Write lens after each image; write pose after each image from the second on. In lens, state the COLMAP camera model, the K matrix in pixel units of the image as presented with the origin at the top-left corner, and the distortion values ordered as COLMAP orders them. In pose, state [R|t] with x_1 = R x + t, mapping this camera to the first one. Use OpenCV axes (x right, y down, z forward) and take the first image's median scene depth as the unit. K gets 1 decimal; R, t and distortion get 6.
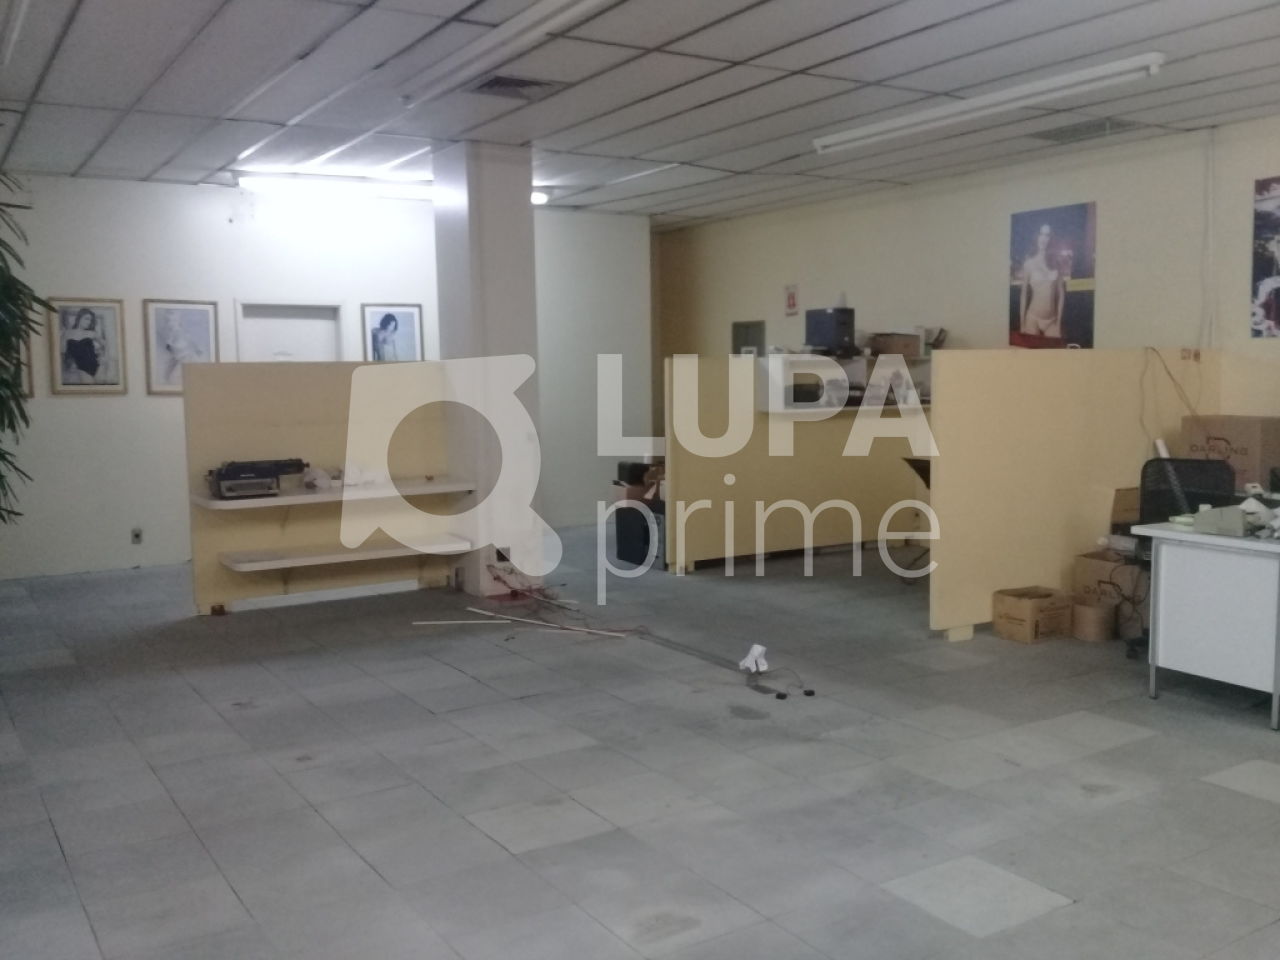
lens RADIAL K [[1181.8, 0, 640.0], [0, 1181.8, 480.0], [0, 0, 1]] dist [0.100836, -0.221692]
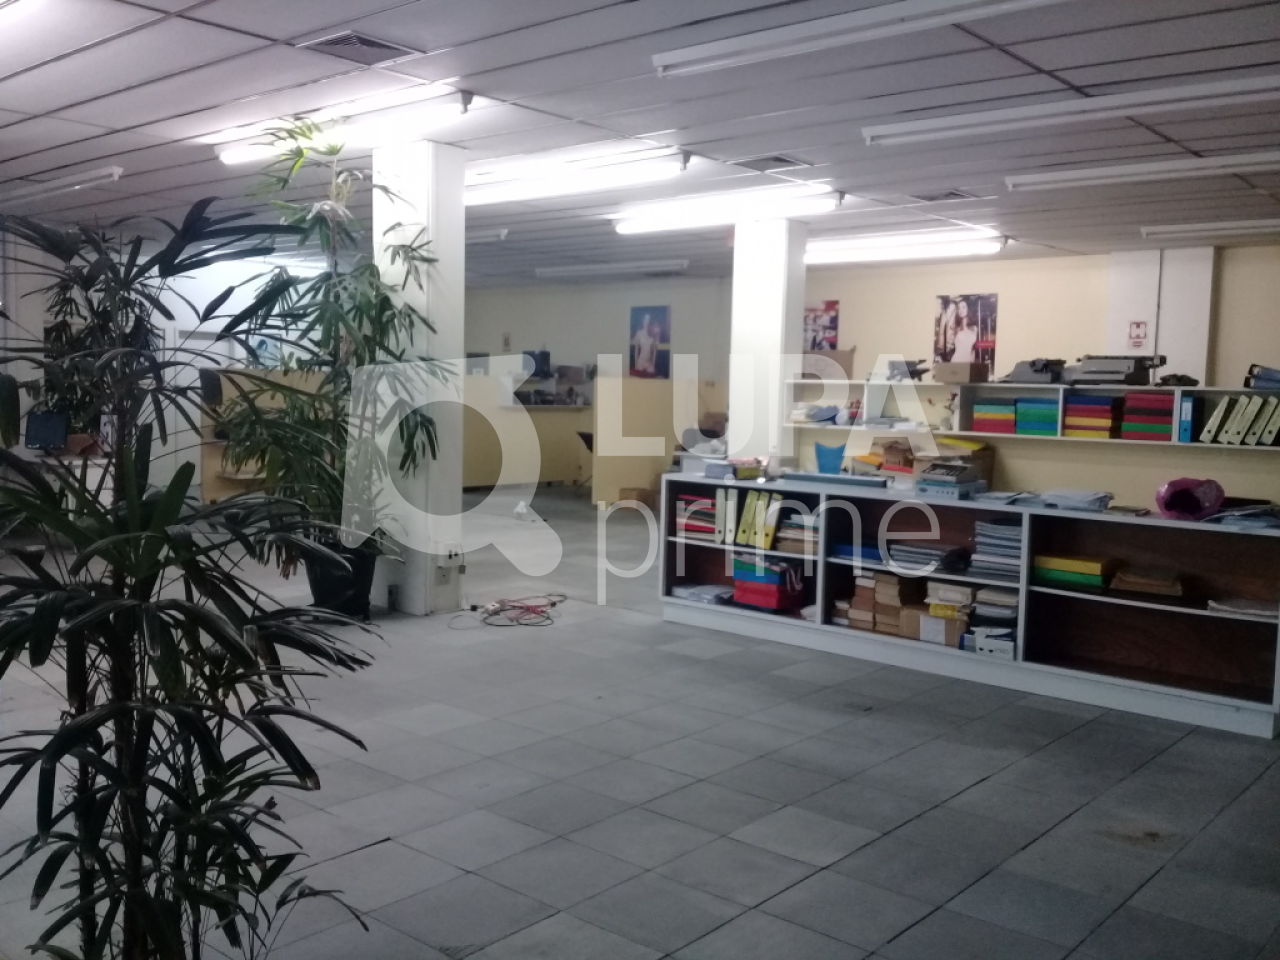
lens RADIAL K [[1181.8, 0, 640.0], [0, 1181.8, 480.0], [0, 0, 1]] dist [0.100836, -0.221692]
pose [[0.955538, 0.012560, 0.294601, -0.245682], [-0.008964, 0.999868, -0.013554, 0.085373], [-0.294732, 0.010310, 0.955524, -0.868661]]
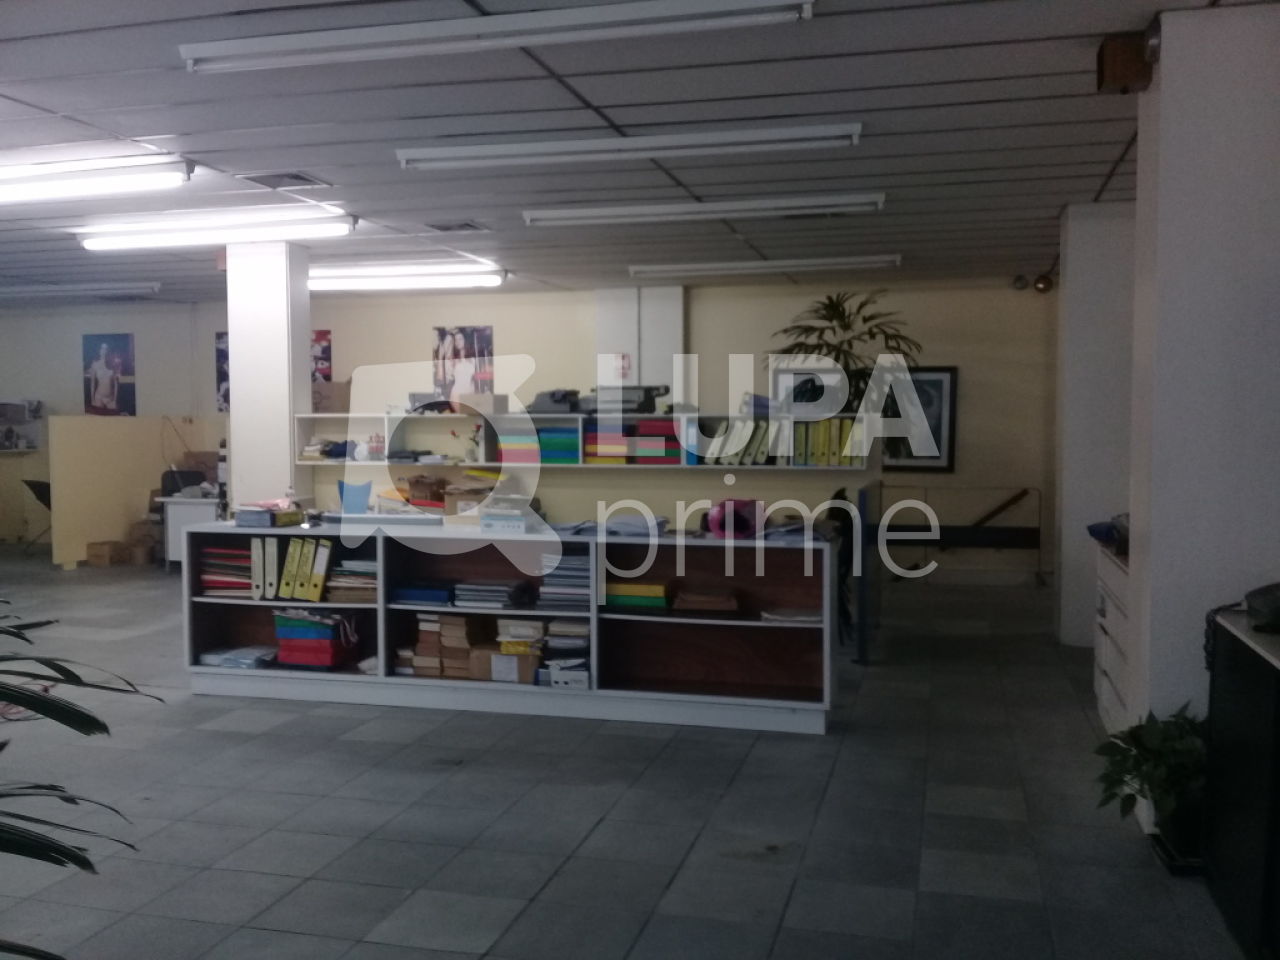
lens RADIAL K [[1181.8, 0, 640.0], [0, 1181.8, 480.0], [0, 0, 1]] dist [0.100836, -0.221692]
pose [[0.729372, -0.021560, 0.683777, -0.286689], [0.056389, 0.997997, -0.028680, 0.077182], [-0.681789, 0.059476, 0.729127, -0.790042]]
